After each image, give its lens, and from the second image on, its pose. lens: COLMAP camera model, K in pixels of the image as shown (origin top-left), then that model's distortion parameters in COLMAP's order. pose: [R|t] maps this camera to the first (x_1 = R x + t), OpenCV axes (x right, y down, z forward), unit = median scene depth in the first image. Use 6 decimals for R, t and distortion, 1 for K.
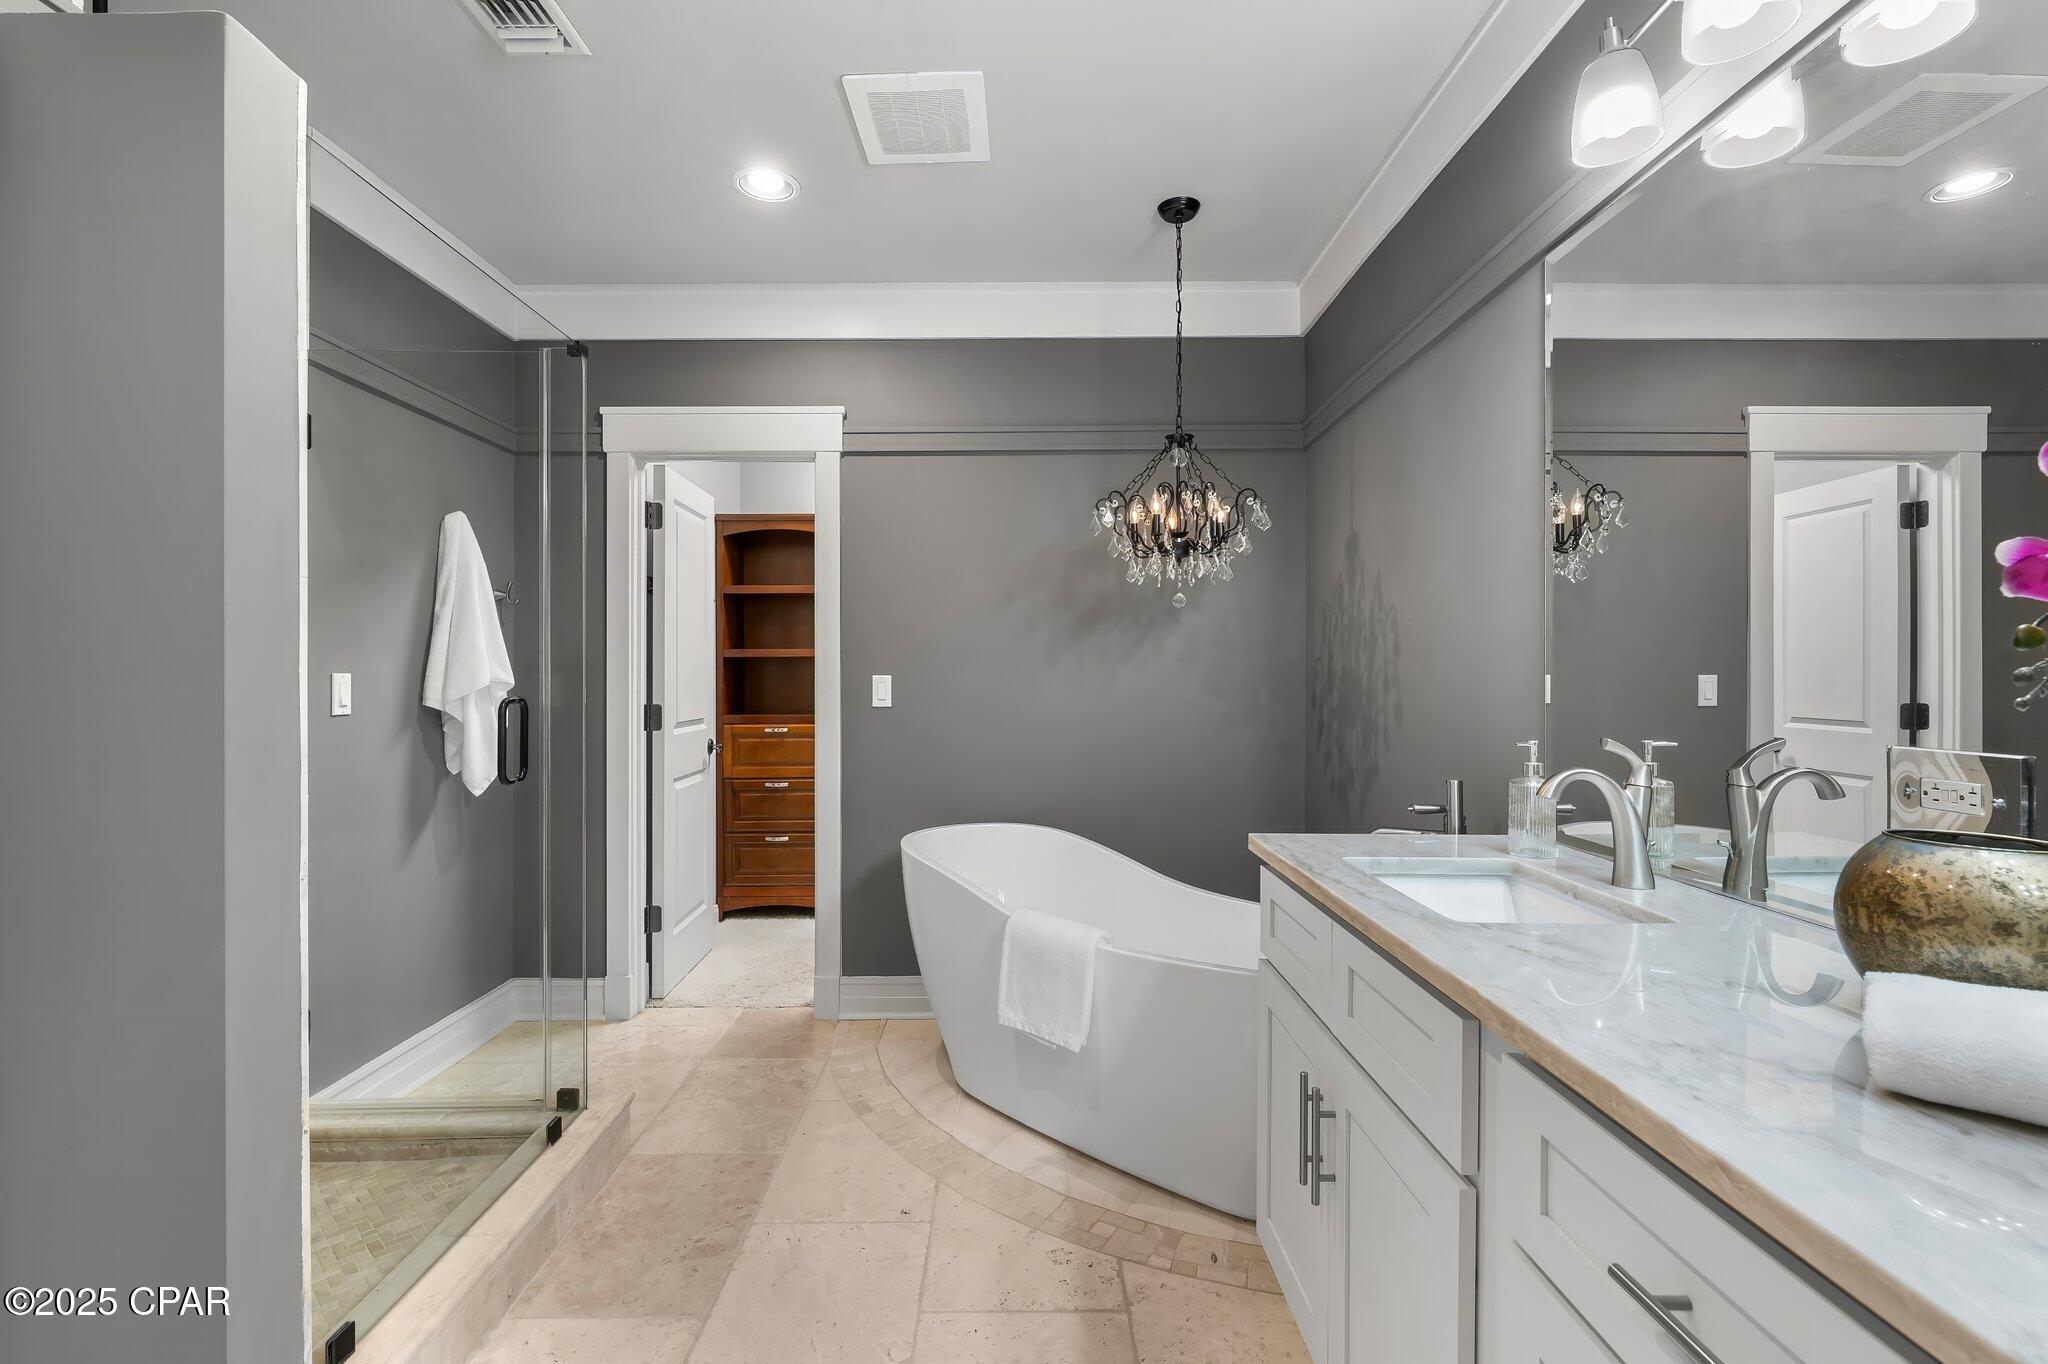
lens RADIAL K [[934.5, 0, 1014.1], [0, 934.5, 675.1], [0, 0, 1]] dist [-0.002998, -0.001466]
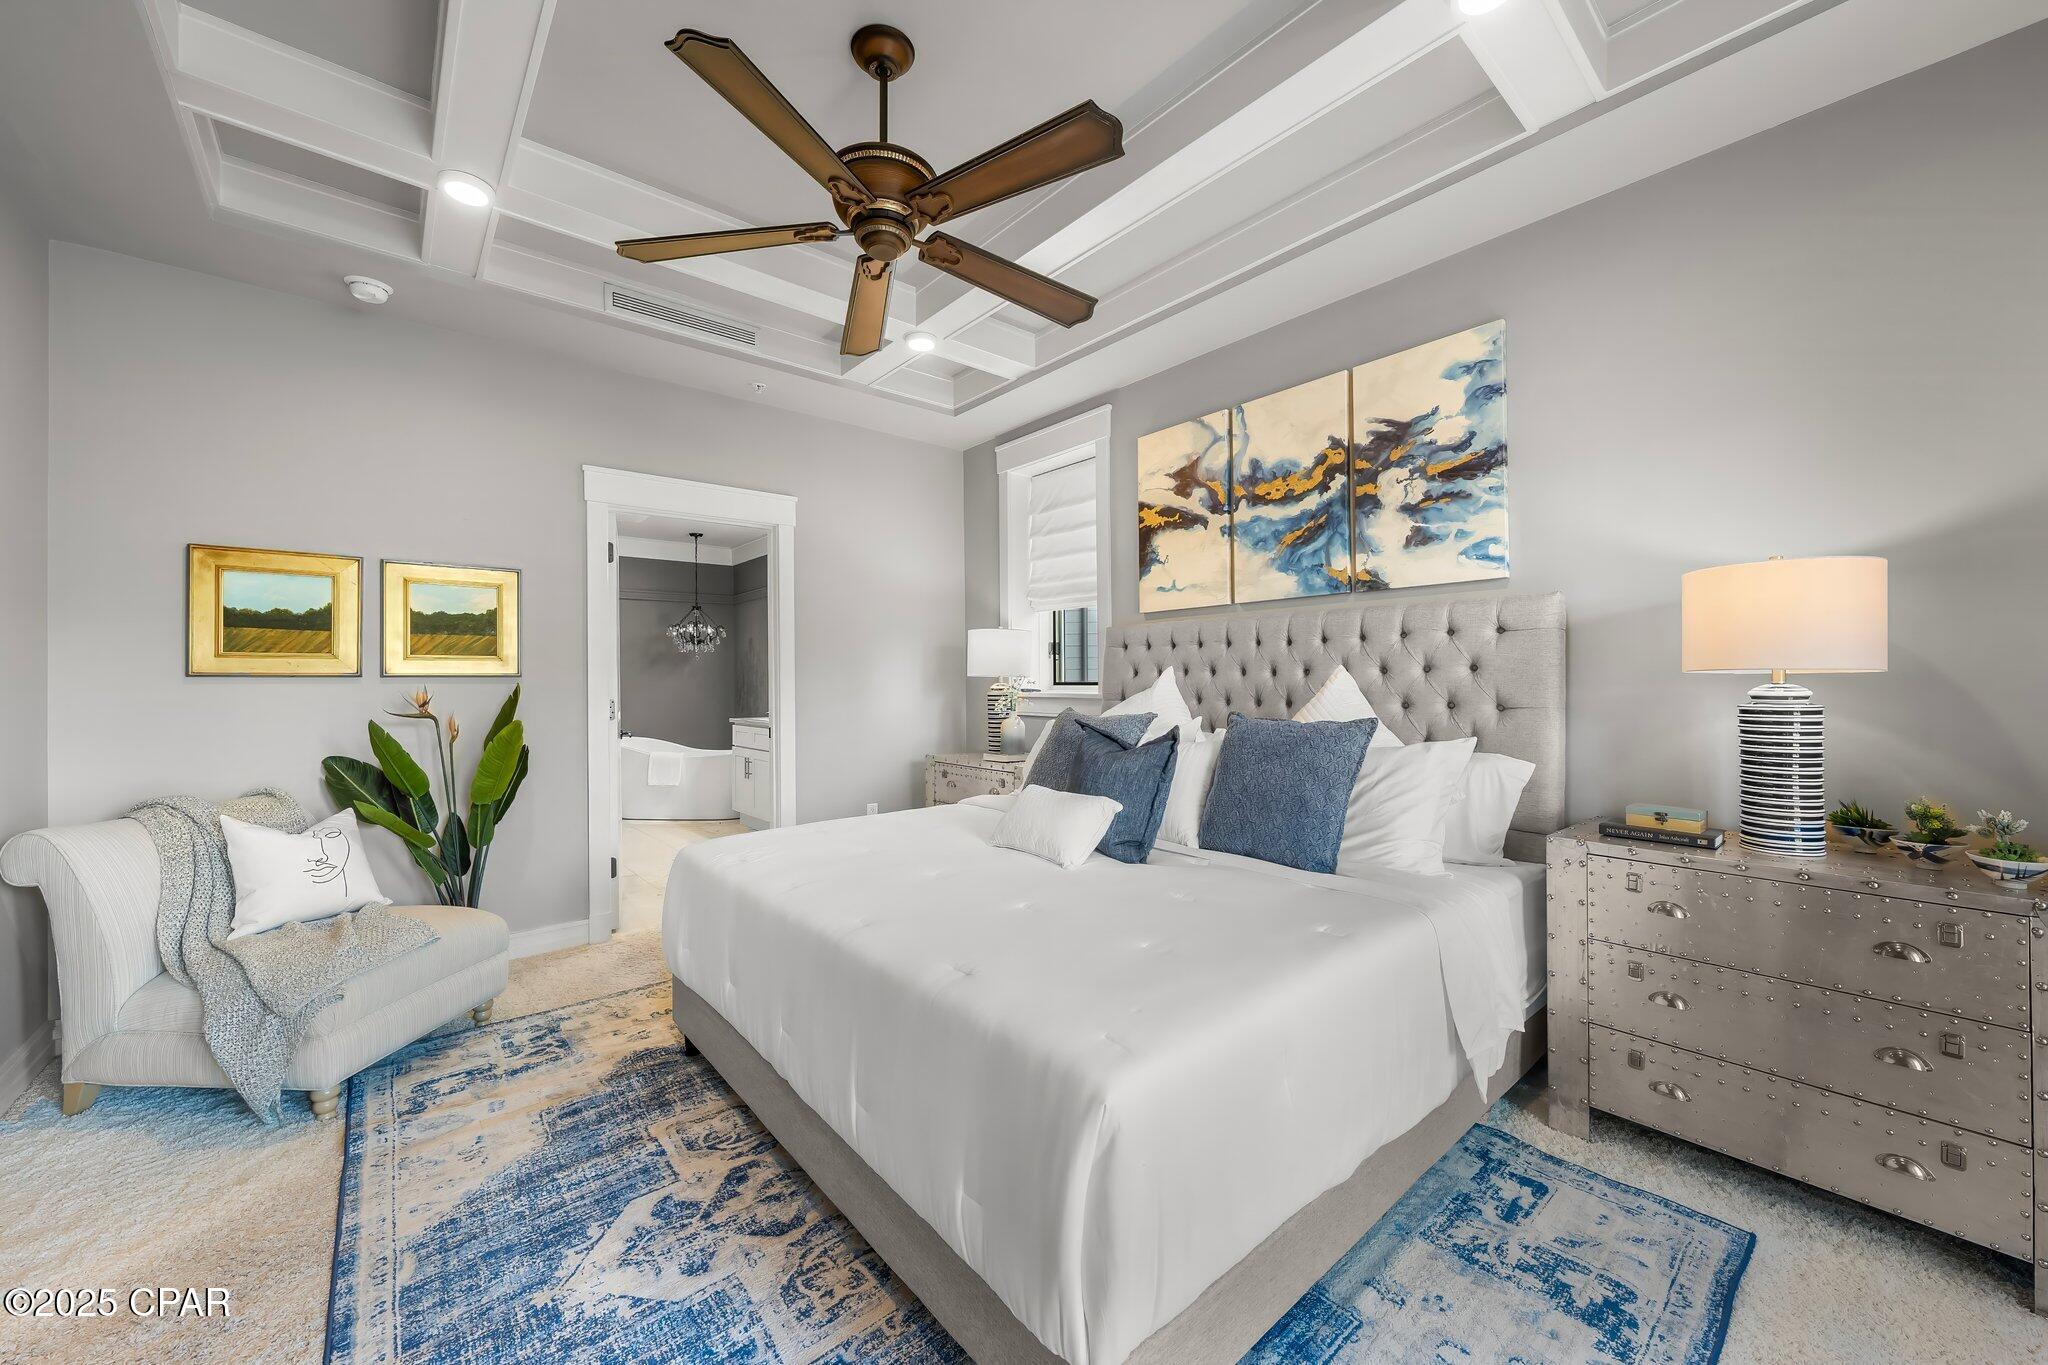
lens RADIAL K [[752.6, 0, 1009.9], [0, 752.6, 680.0], [0, 0, 1]] dist [-0.000019, -0.001109]
pose [[0.767334, -0.002599, 0.641242, -0.678086], [0.003949, 0.999992, -0.000673, 0.002572], [-0.641235, 0.003049, 0.767338, -1.725329]]
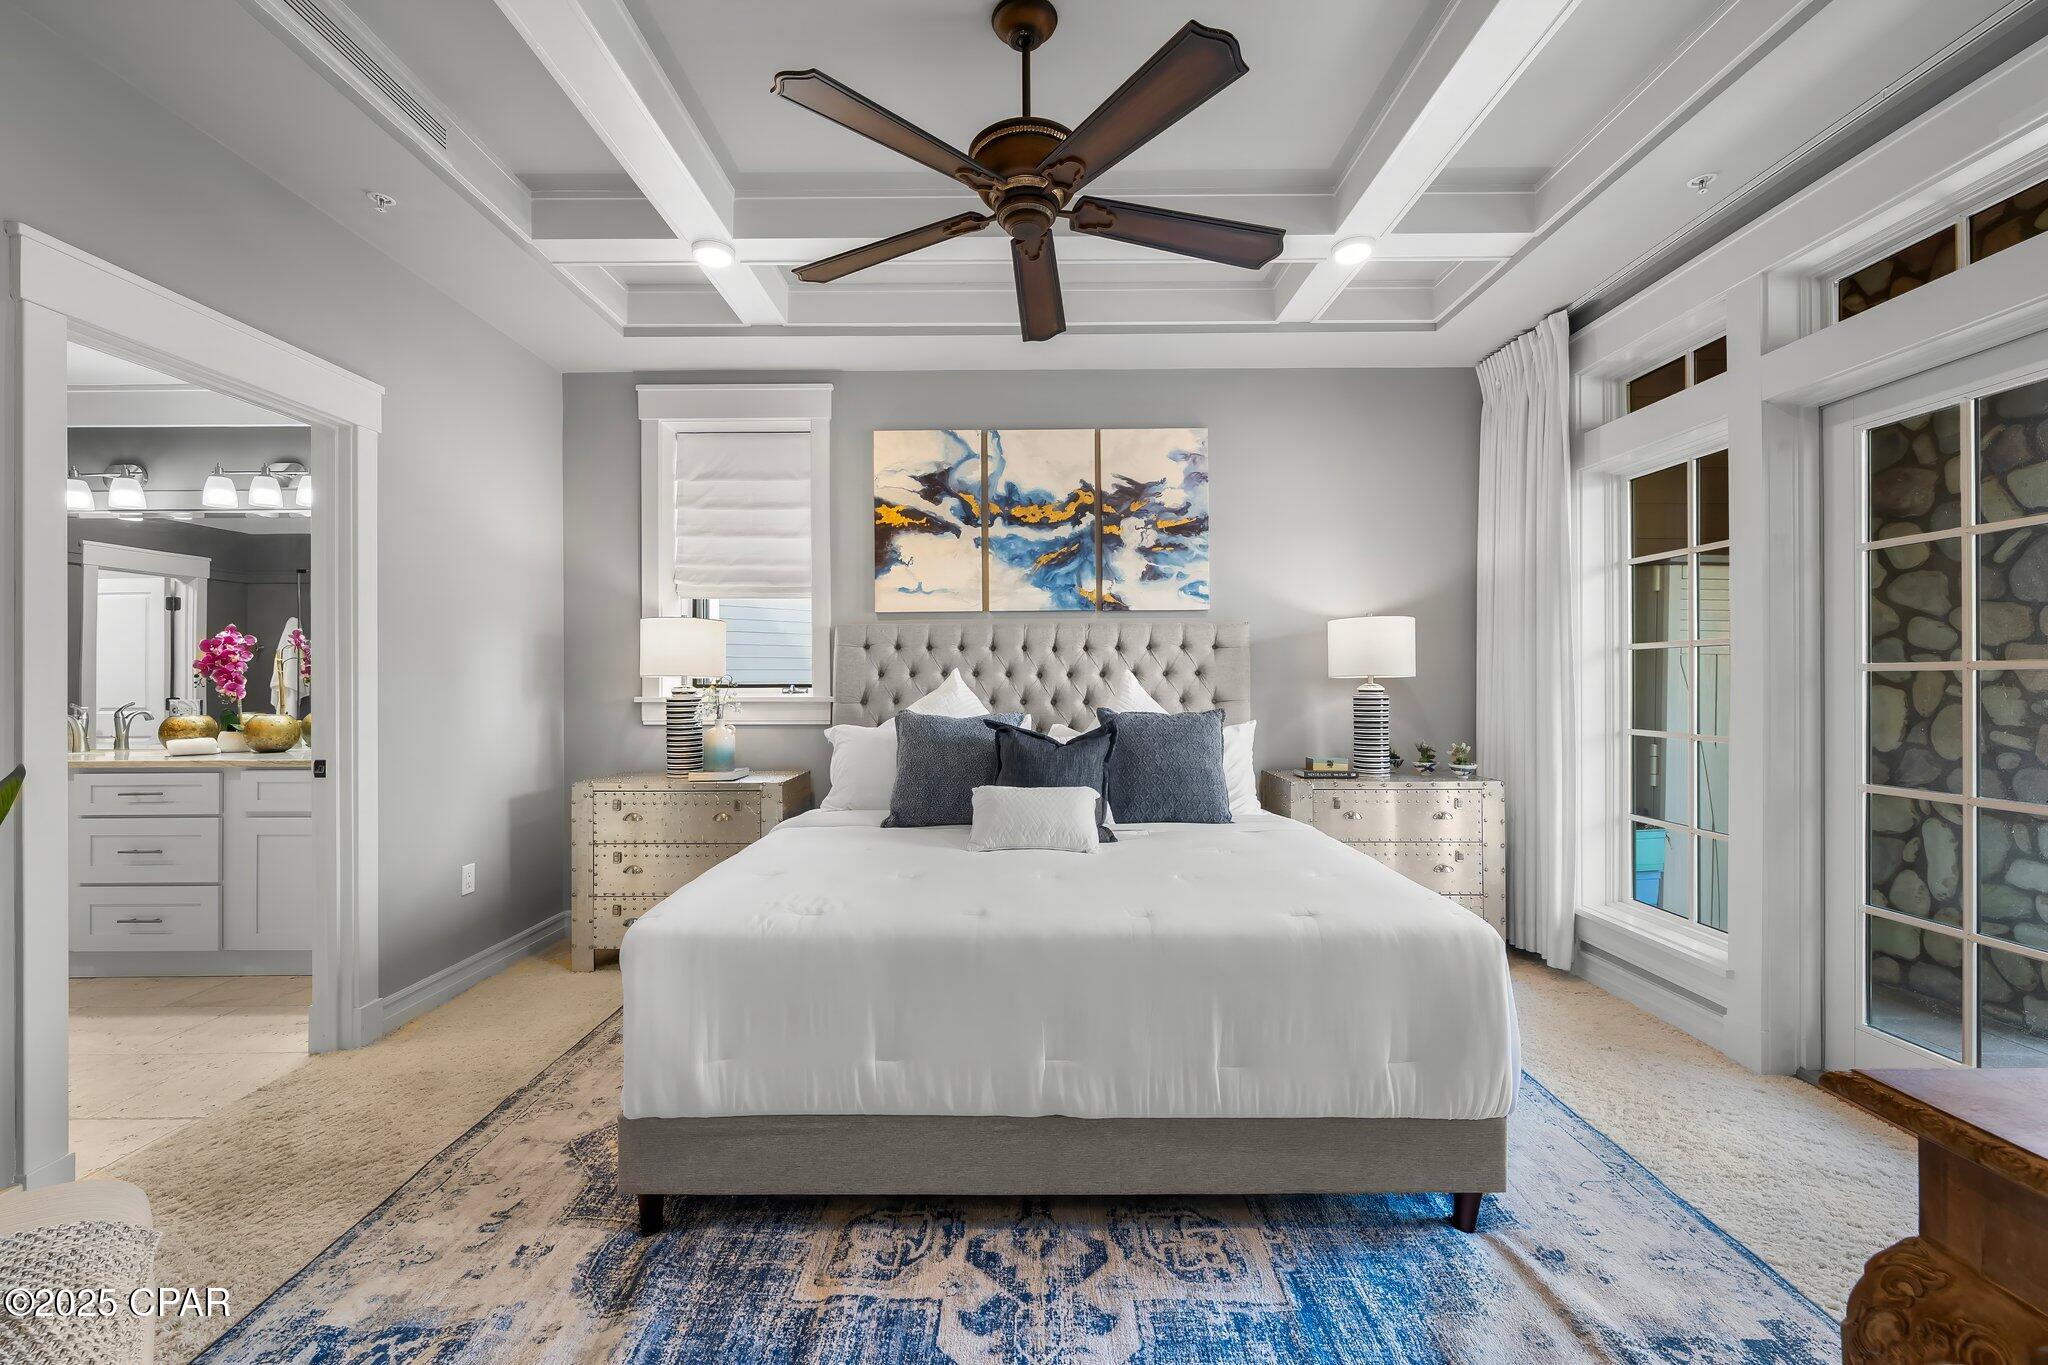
lens RADIAL K [[834.6, 0, 1015.7], [0, 834.6, 672.8], [0, 0, 1]] dist [-0.000991, 0.000226]
pose [[0.006291, 0.016399, 0.999846, -1.071362], [0.002755, 0.999861, -0.016417, 0.010926], [-0.999976, 0.002857, 0.006245, -1.085078]]
